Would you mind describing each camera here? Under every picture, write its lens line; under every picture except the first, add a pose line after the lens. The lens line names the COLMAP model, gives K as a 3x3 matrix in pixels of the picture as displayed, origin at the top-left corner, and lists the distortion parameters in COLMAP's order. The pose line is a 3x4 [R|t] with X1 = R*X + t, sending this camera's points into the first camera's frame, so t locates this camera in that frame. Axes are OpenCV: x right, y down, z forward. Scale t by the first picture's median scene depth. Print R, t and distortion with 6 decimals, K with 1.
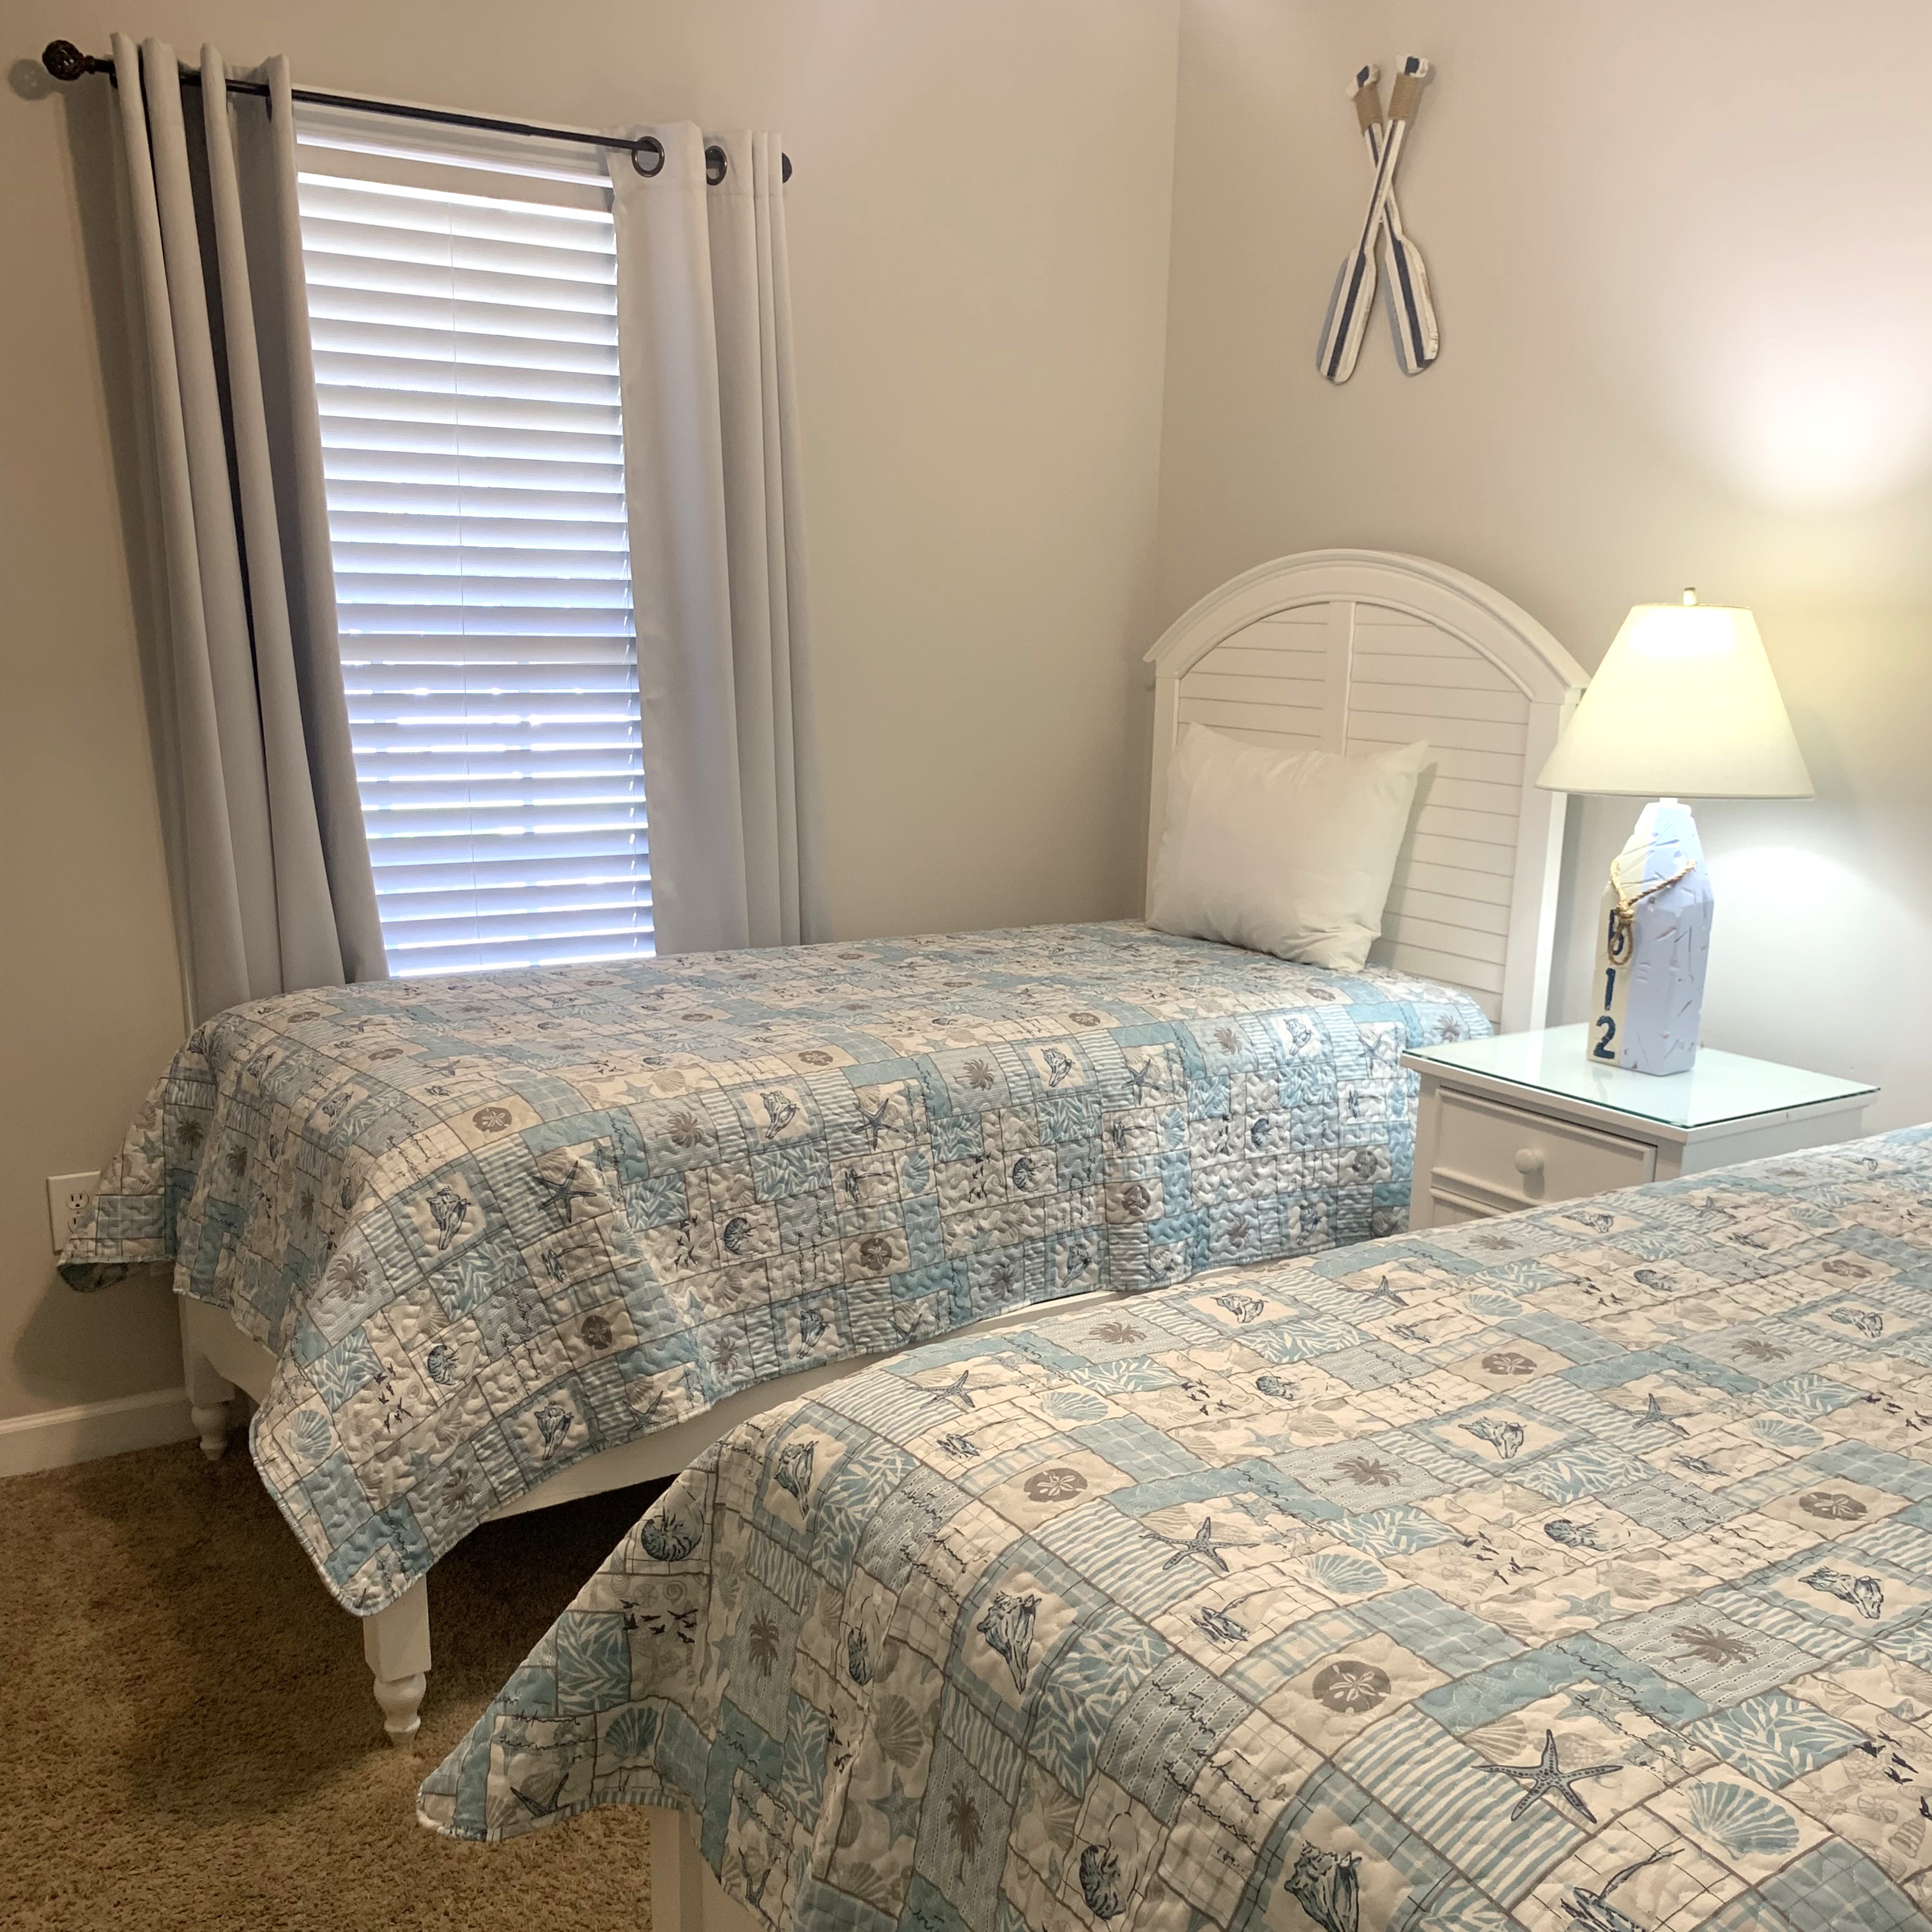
lens RADIAL K [[2171.9, 0, 966.0], [0, 2171.9, 966.0], [0, 0, 1]] dist [0.131538, -0.013977]
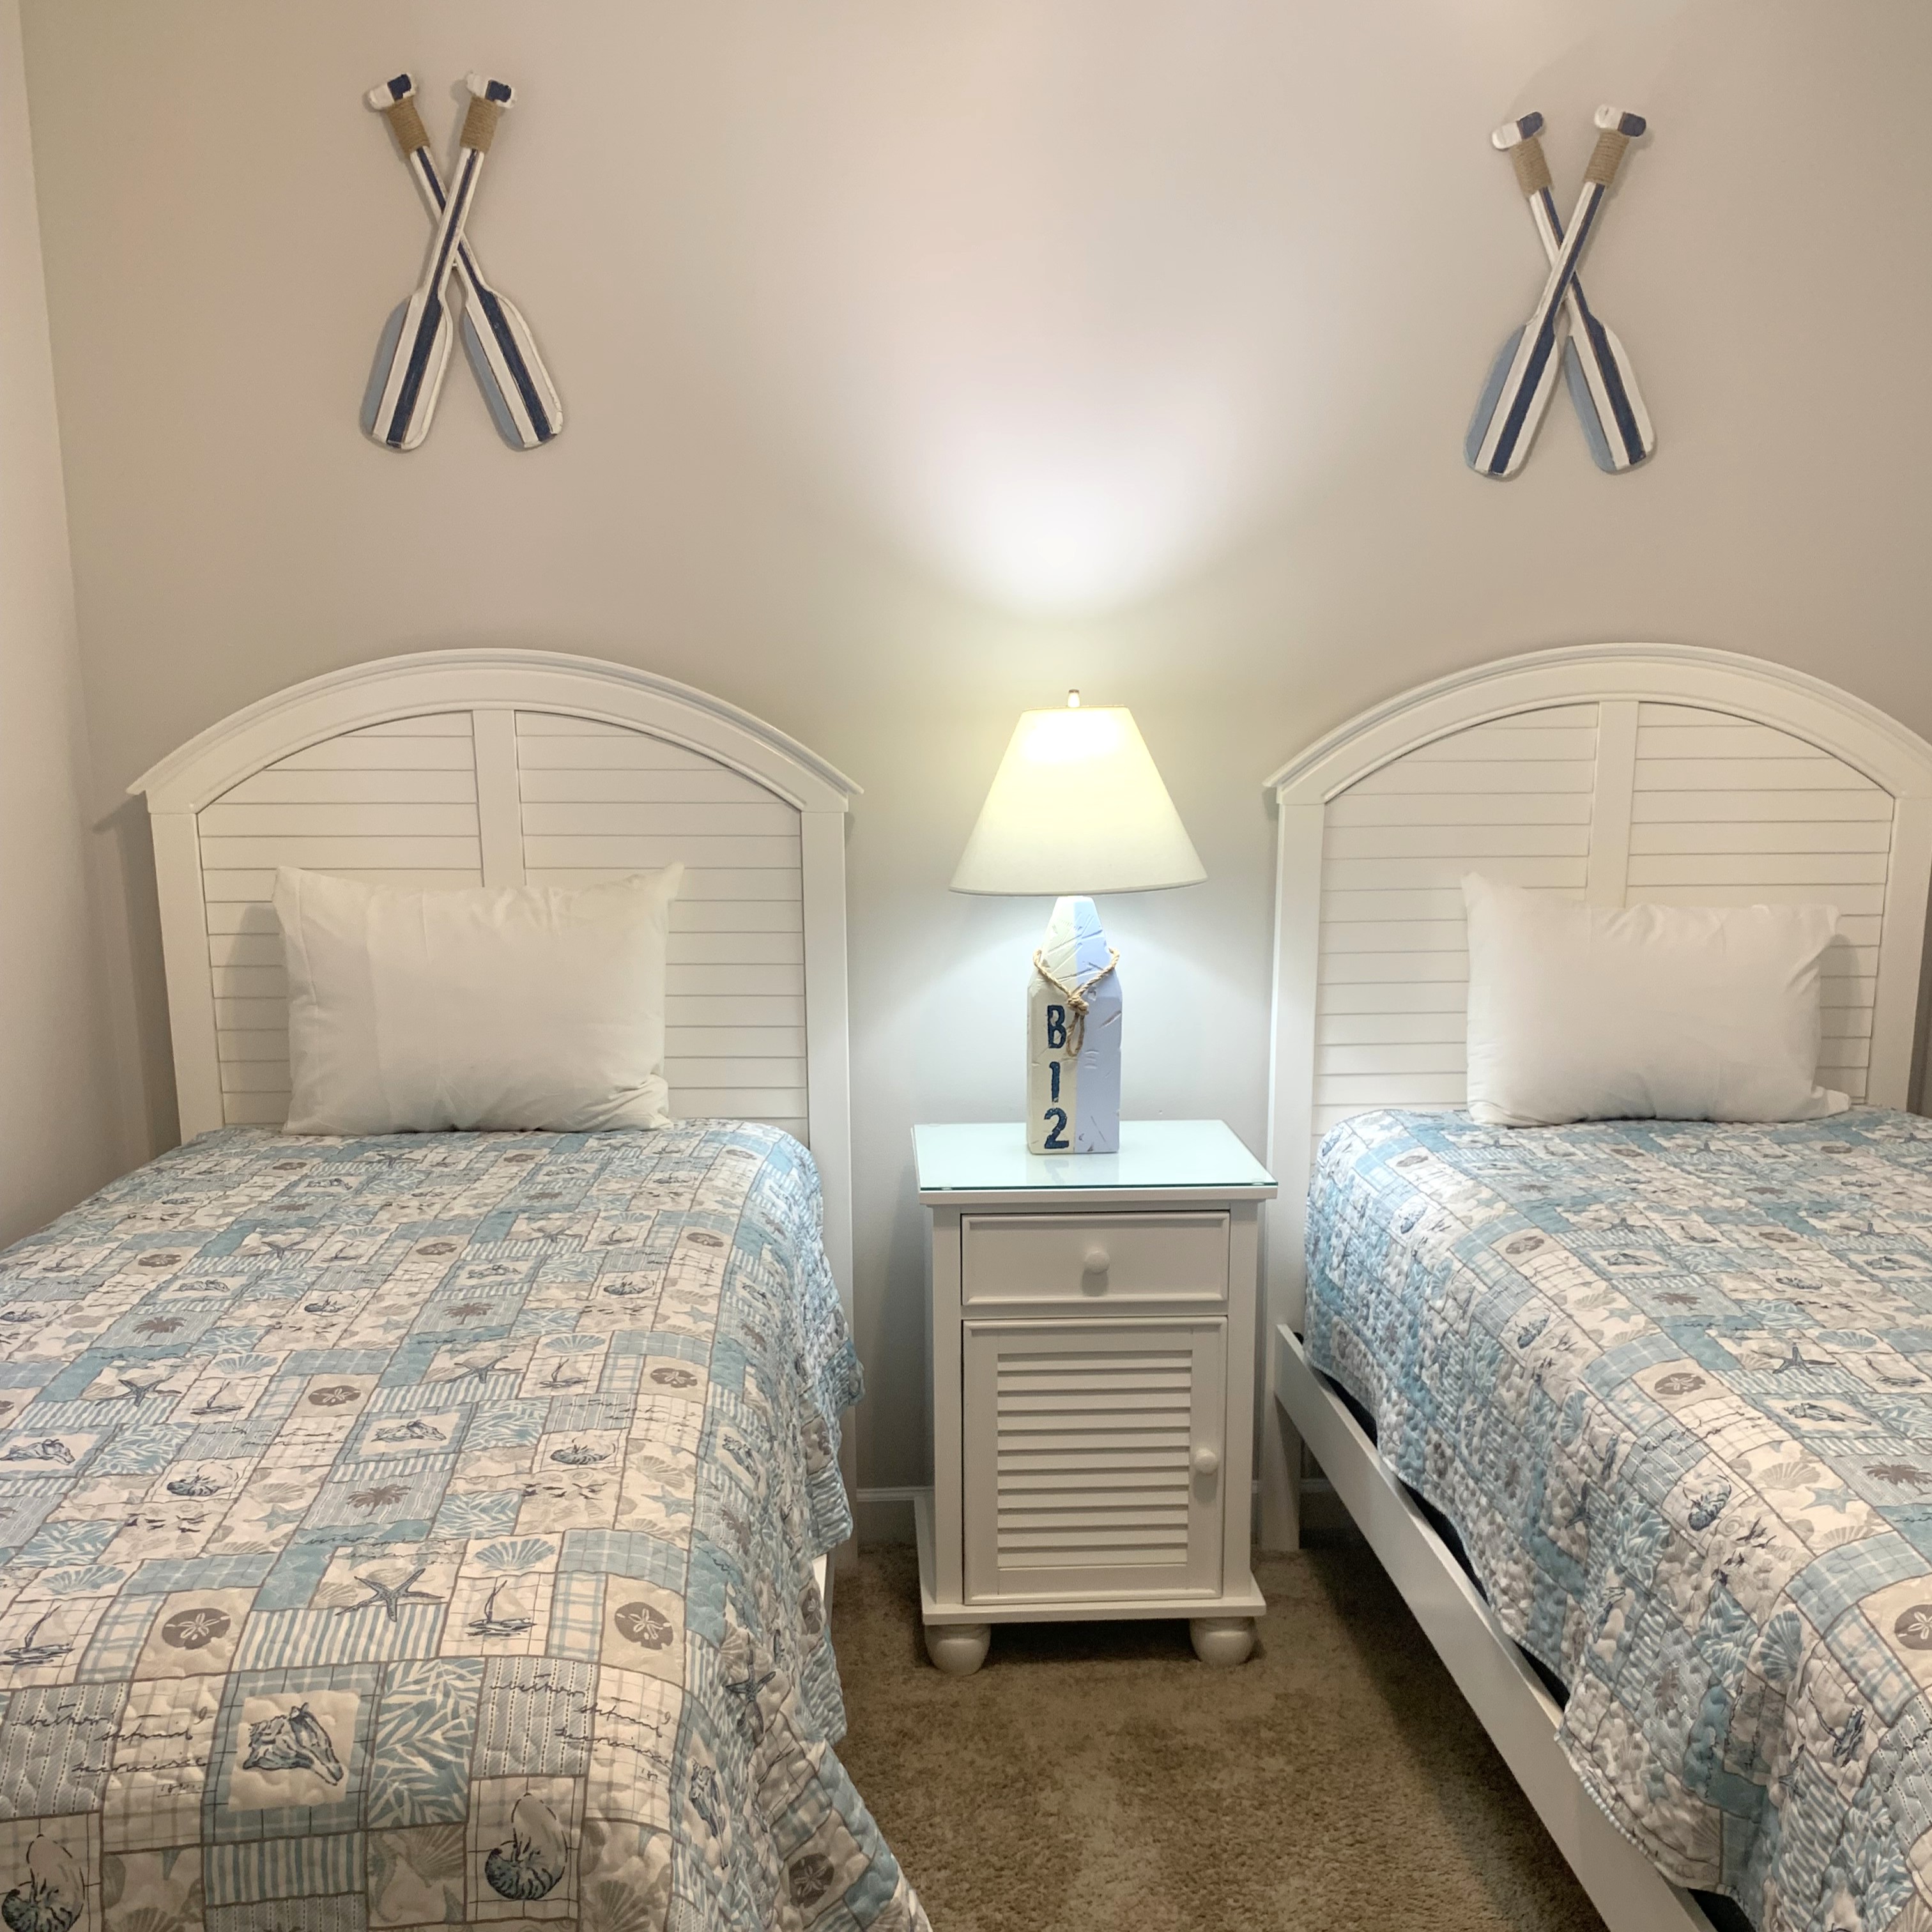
lens RADIAL K [[1992.0, 0, 966.4], [0, 1992.0, 1061.3], [0, 0, 1]] dist [0.071103, 0.001682]
pose [[0.511529, -0.173269, 0.841615, -0.509009], [0.163587, 0.981182, 0.102576, -0.100840], [-0.843551, 0.085207, 0.530247, 0.538915]]
